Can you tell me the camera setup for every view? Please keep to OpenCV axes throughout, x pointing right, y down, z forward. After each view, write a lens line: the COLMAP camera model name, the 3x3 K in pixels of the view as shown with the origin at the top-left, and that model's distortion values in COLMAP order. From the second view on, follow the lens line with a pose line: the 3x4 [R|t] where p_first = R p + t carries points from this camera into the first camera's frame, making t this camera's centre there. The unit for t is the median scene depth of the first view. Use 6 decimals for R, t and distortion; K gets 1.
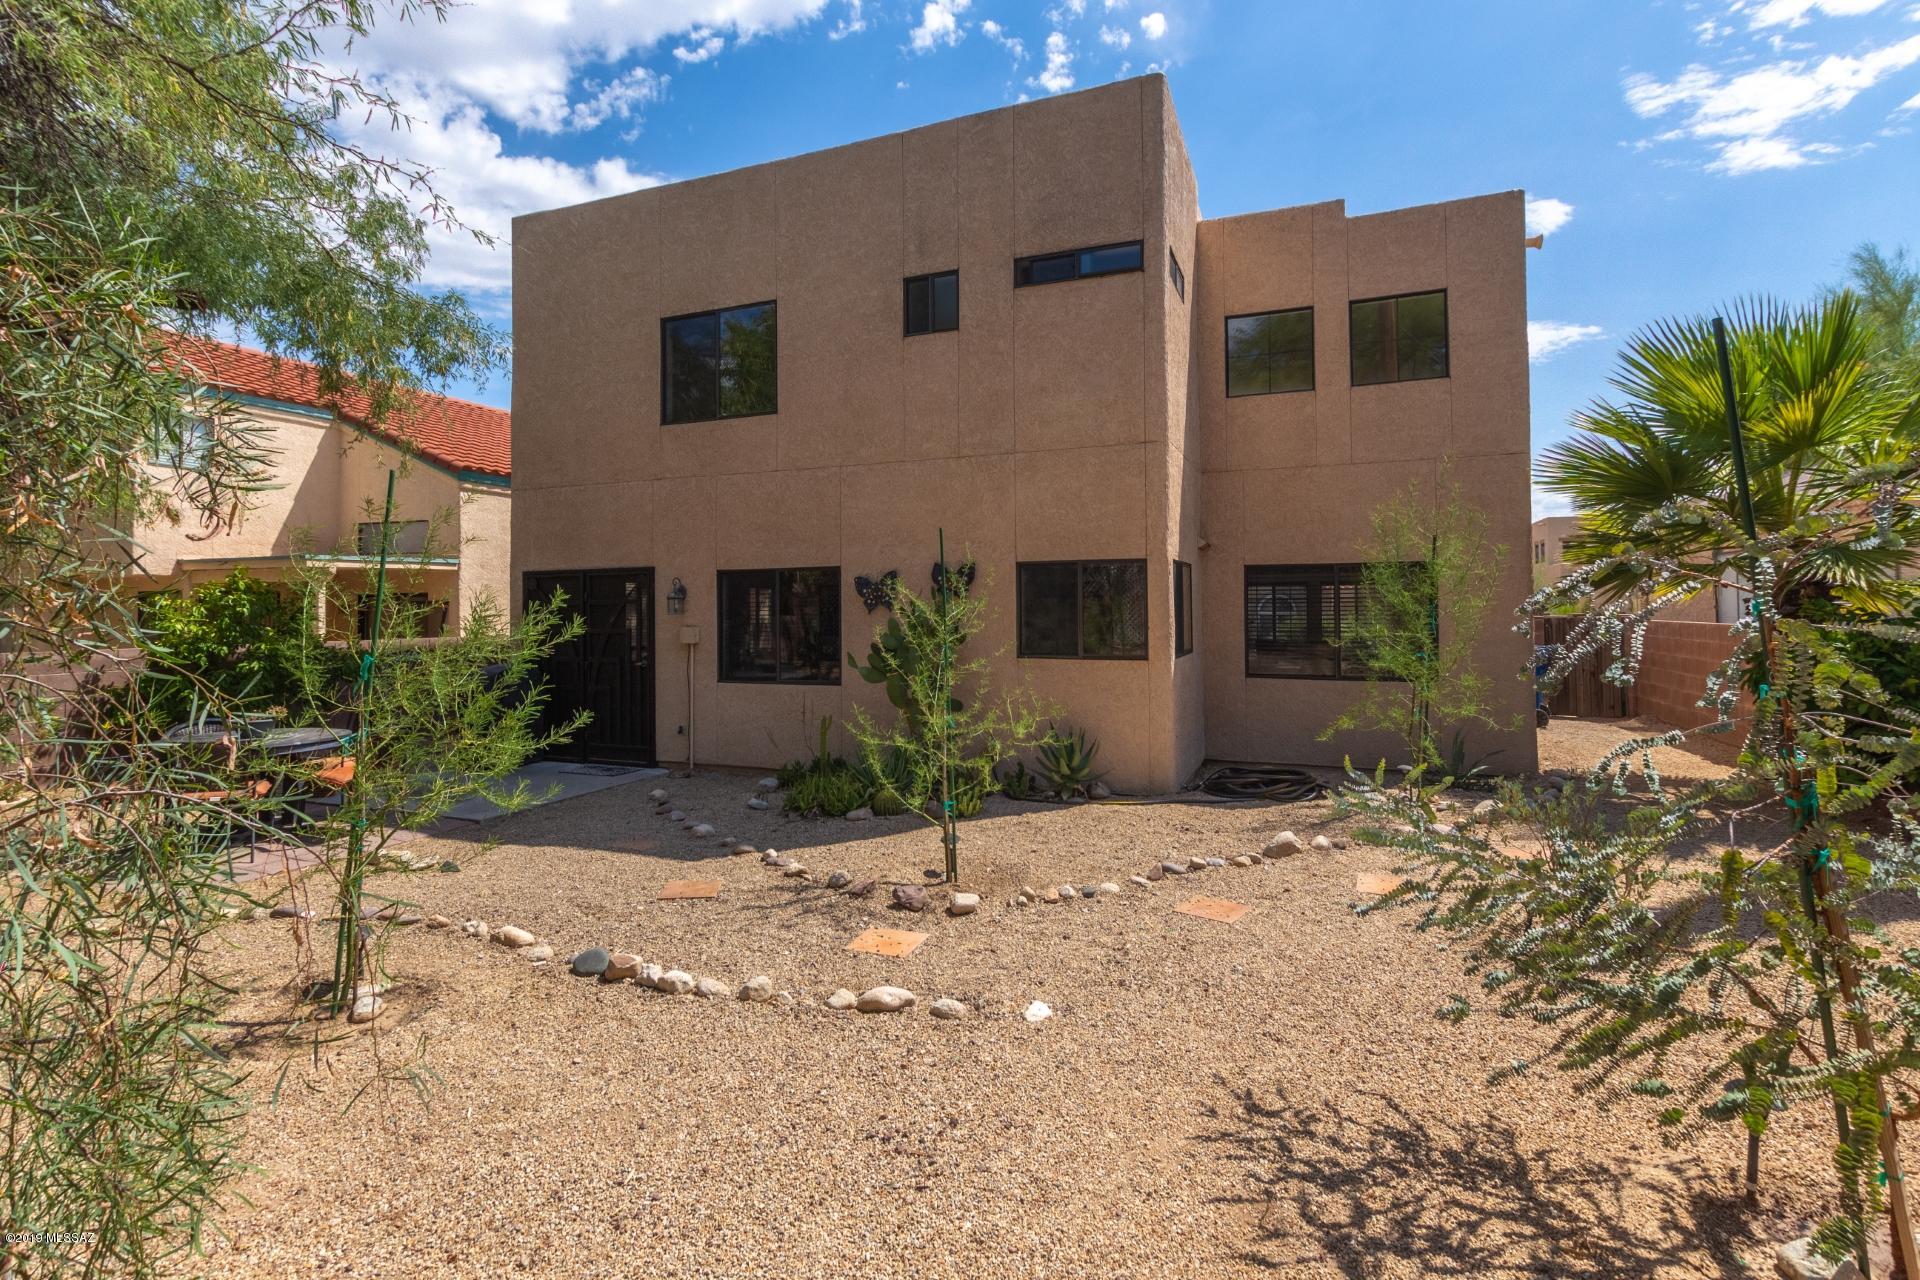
lens RADIAL K [[876.0, 0, 955.8], [0, 876.0, 645.3], [0, 0, 1]] dist [-0.003084, -0.001549]
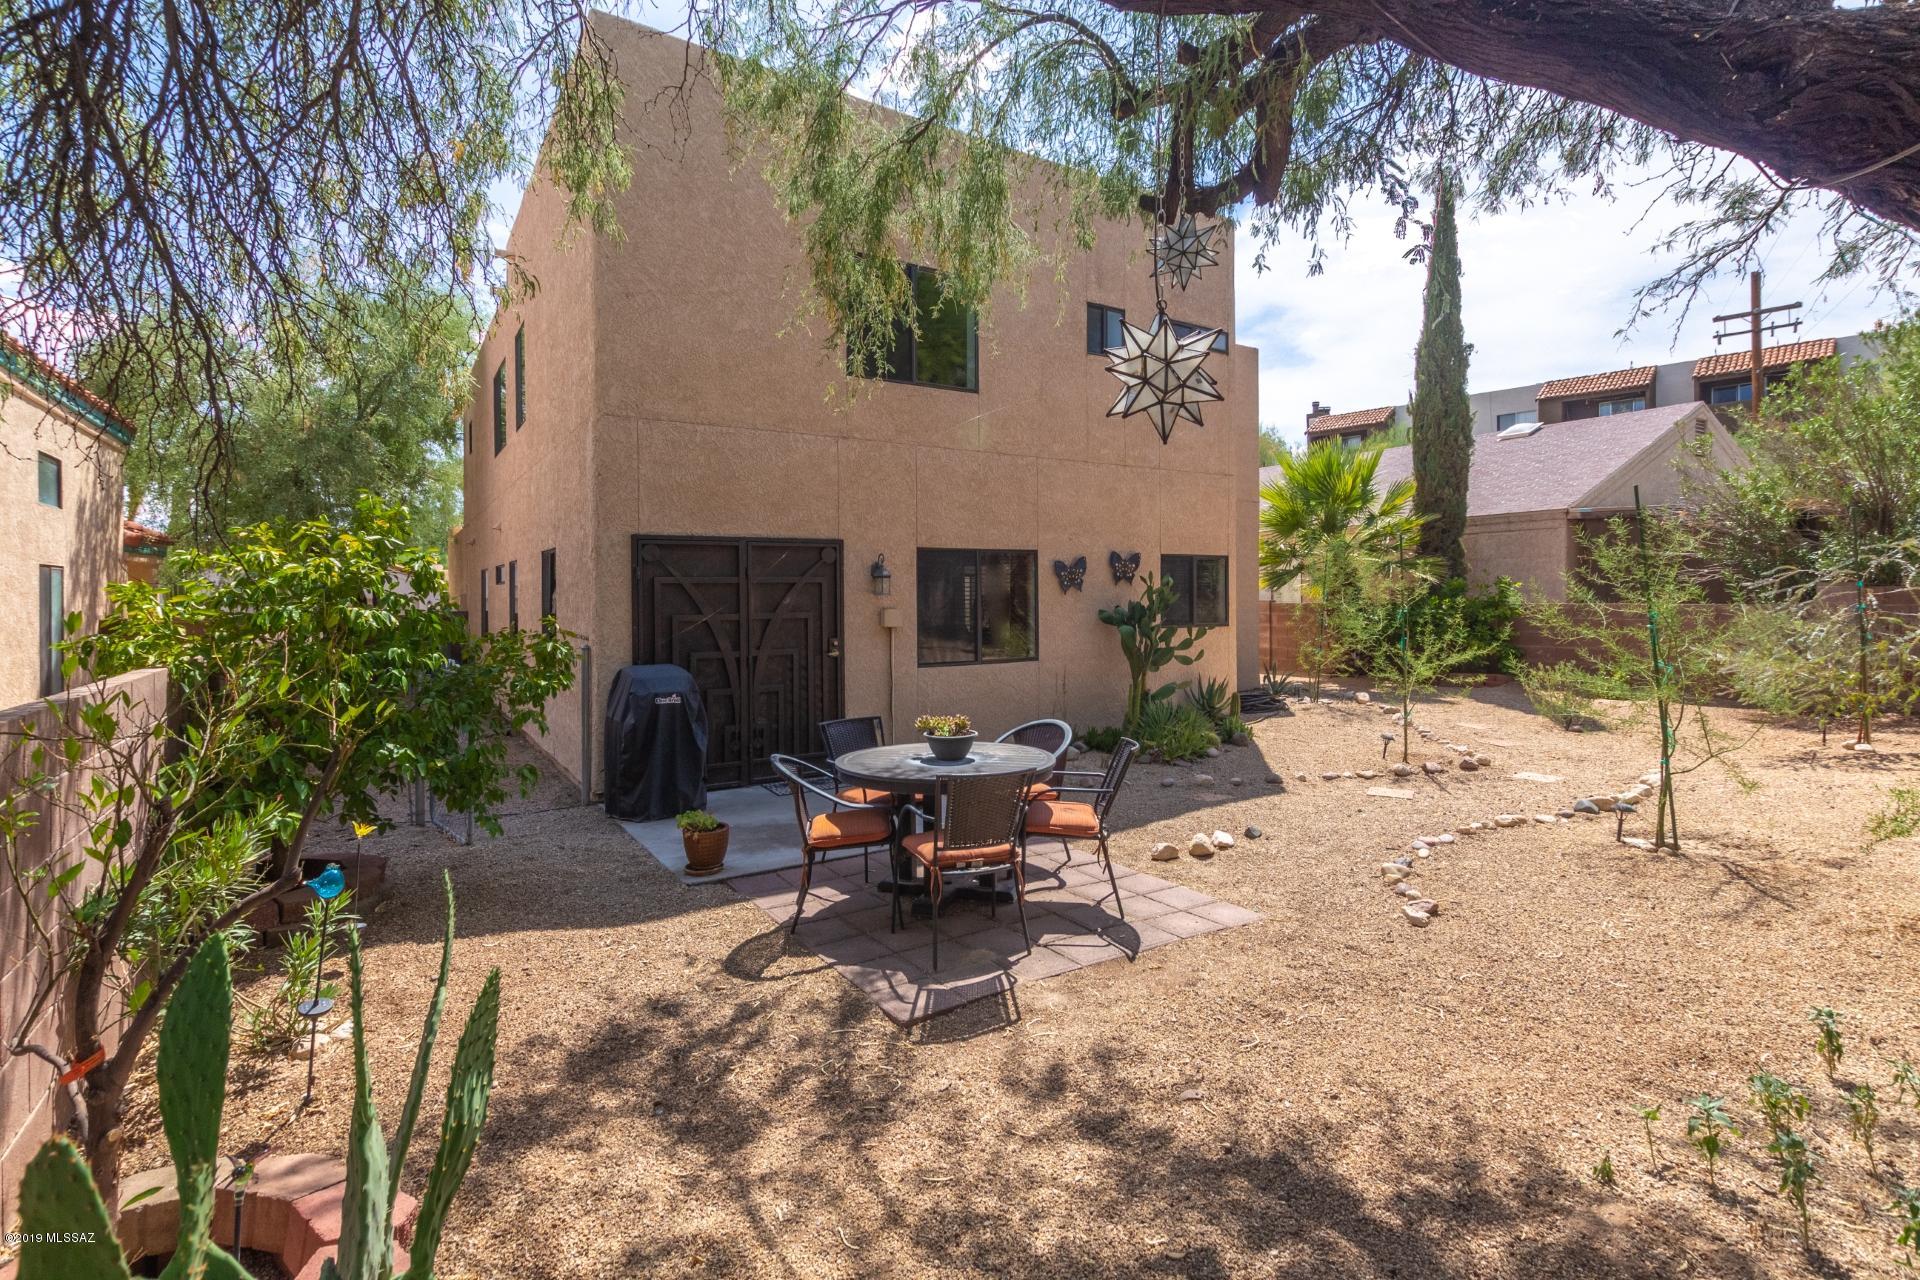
lens RADIAL K [[876.0, 0, 955.8], [0, 876.0, 645.3], [0, 0, 1]] dist [-0.003084, -0.001549]
pose [[0.590505, -0.050904, 0.805427, -1.017941], [0.027308, 0.998698, 0.043098, -0.020413], [-0.806572, -0.003455, 0.591126, 0.417494]]
